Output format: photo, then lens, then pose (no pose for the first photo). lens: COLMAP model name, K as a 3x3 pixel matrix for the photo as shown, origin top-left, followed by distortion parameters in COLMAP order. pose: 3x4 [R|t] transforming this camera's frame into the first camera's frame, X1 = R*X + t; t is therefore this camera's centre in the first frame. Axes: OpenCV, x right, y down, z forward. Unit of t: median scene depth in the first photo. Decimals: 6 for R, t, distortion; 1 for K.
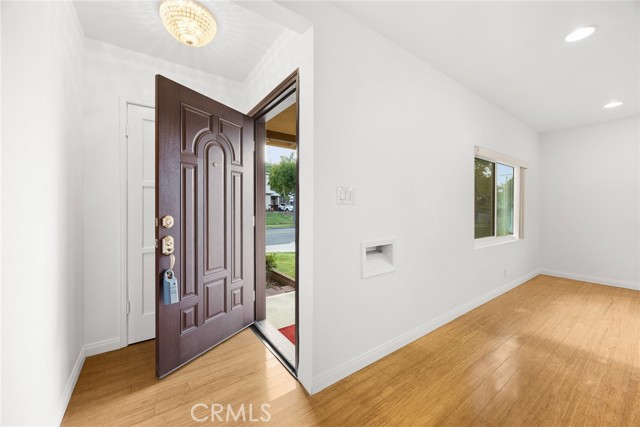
lens RADIAL K [[247.7, 0, 322.6], [0, 247.7, 208.8], [0, 0, 1]] dist [0.001106, -0.000468]
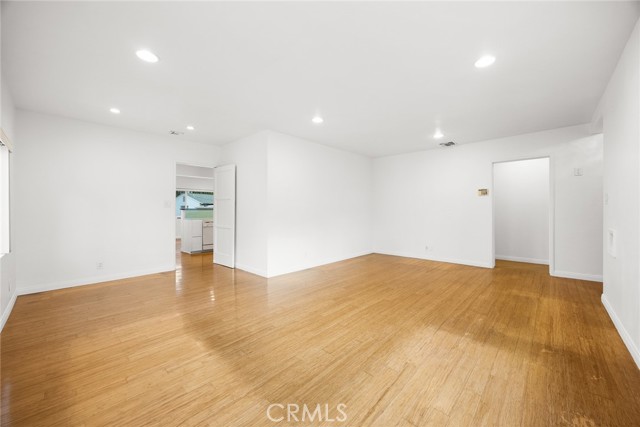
lens RADIAL K [[247.7, 0, 329.3], [0, 247.7, 209.2], [0, 0, 1]] dist [0.001106, -0.000468]
pose [[-0.977657, 0.004006, -0.210170, 1.637087], [0.004961, 0.999980, -0.004015, 0.017388], [0.210149, -0.004968, -0.977657, 1.635856]]
